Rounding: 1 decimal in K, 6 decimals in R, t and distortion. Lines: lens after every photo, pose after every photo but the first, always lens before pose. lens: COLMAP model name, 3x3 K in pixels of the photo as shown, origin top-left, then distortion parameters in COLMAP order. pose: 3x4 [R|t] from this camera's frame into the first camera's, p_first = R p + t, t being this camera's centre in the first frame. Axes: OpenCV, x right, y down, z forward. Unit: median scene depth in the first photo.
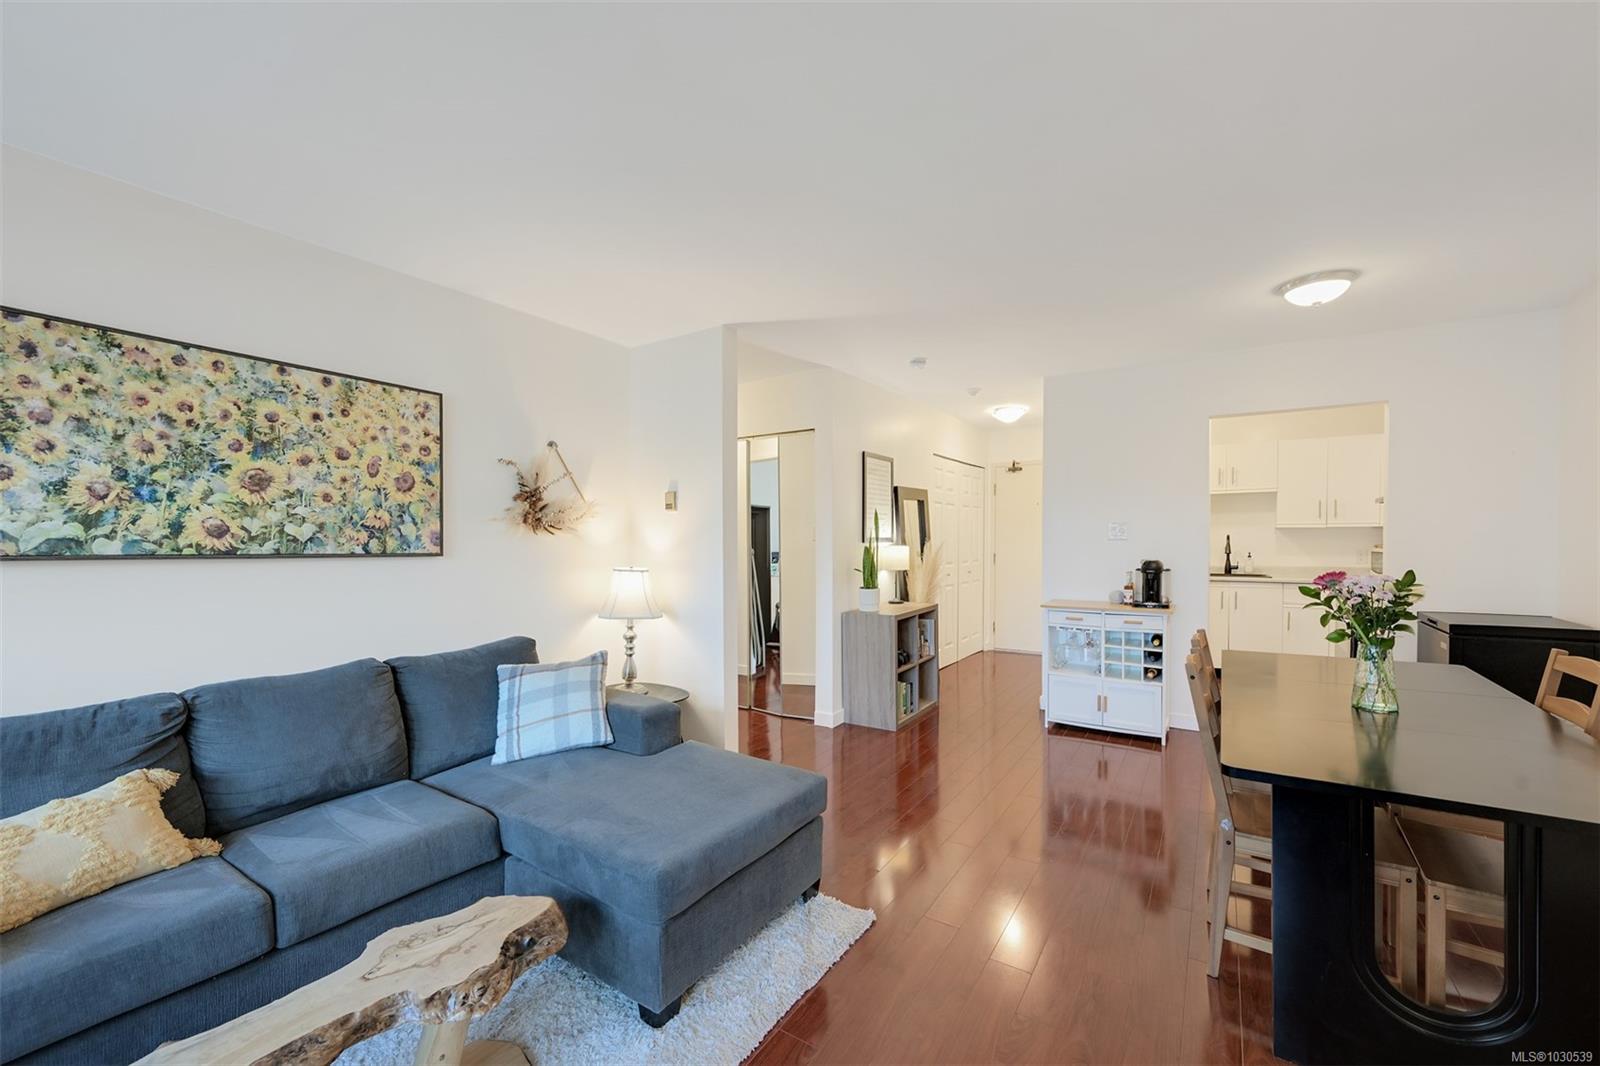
lens RADIAL K [[647.1, 0, 783.2], [0, 647.1, 548.1], [0, 0, 1]] dist [0.005385, 0.000192]
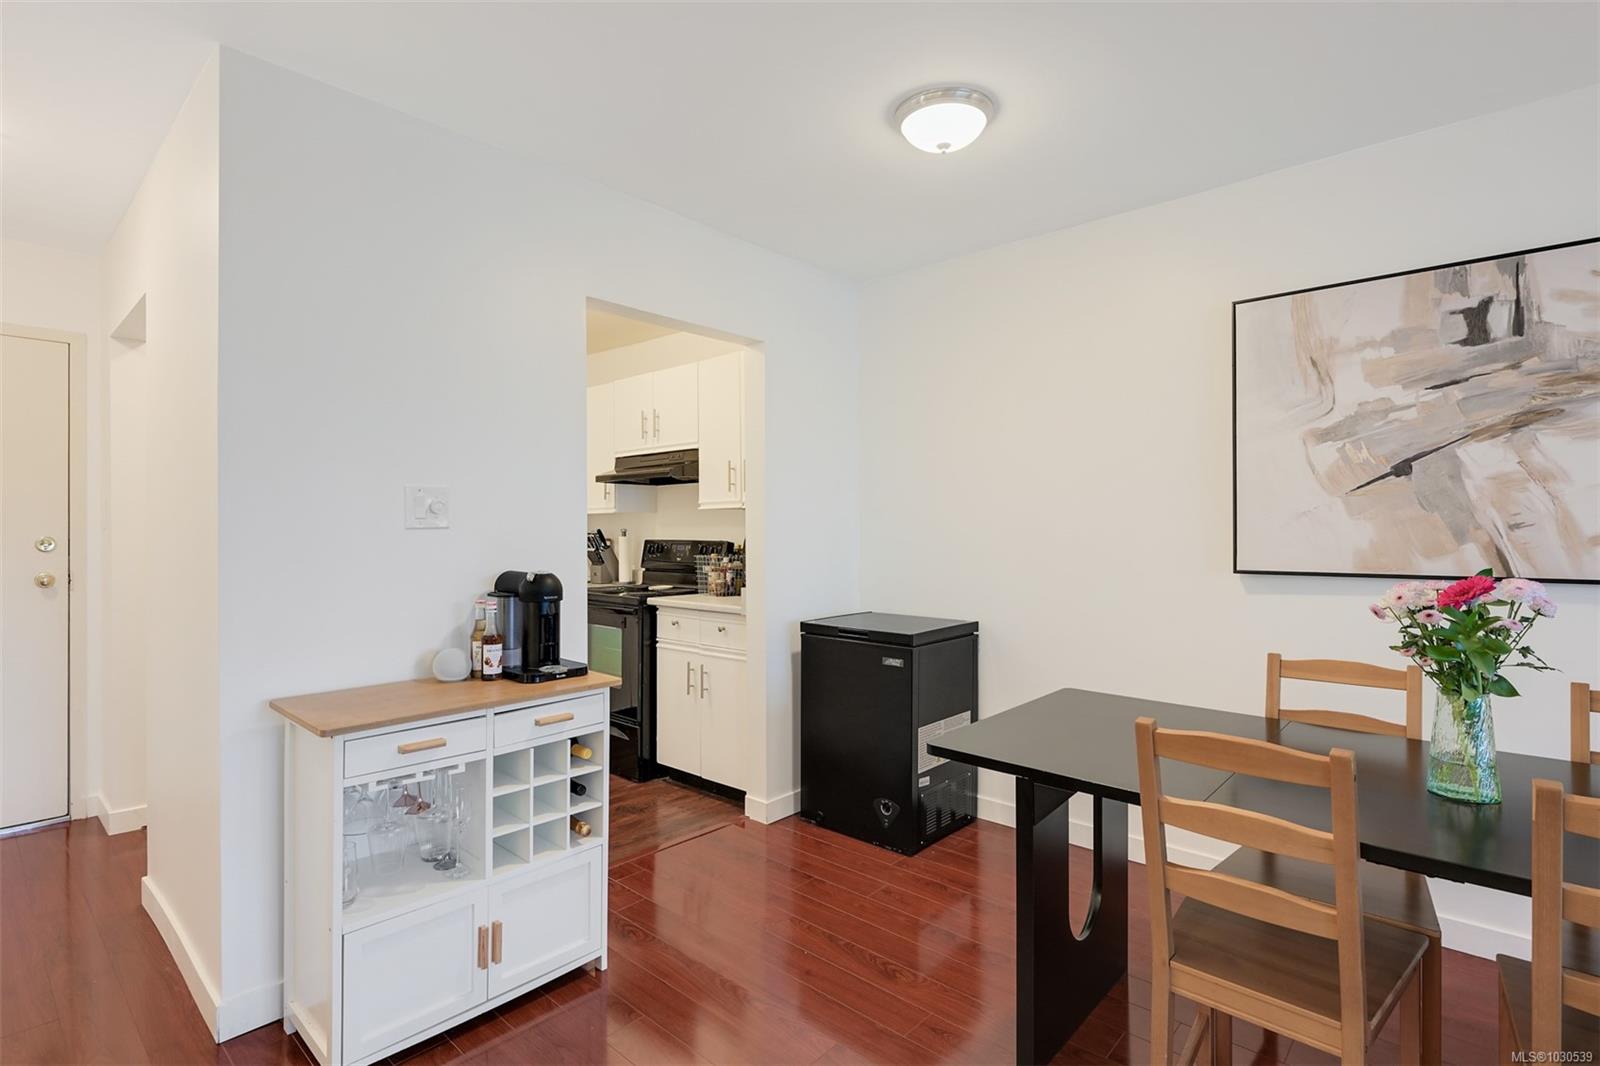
lens RADIAL K [[778.1, 0, 813.8], [0, 778.1, 533.7], [0, 0, 1]] dist [-0.003123, -0.000292]
pose [[0.120495, -0.001218, 0.992713, 0.047776], [0.015637, 0.999878, -0.000671, -0.005712], [-0.992591, 0.015604, 0.120499, 0.743029]]
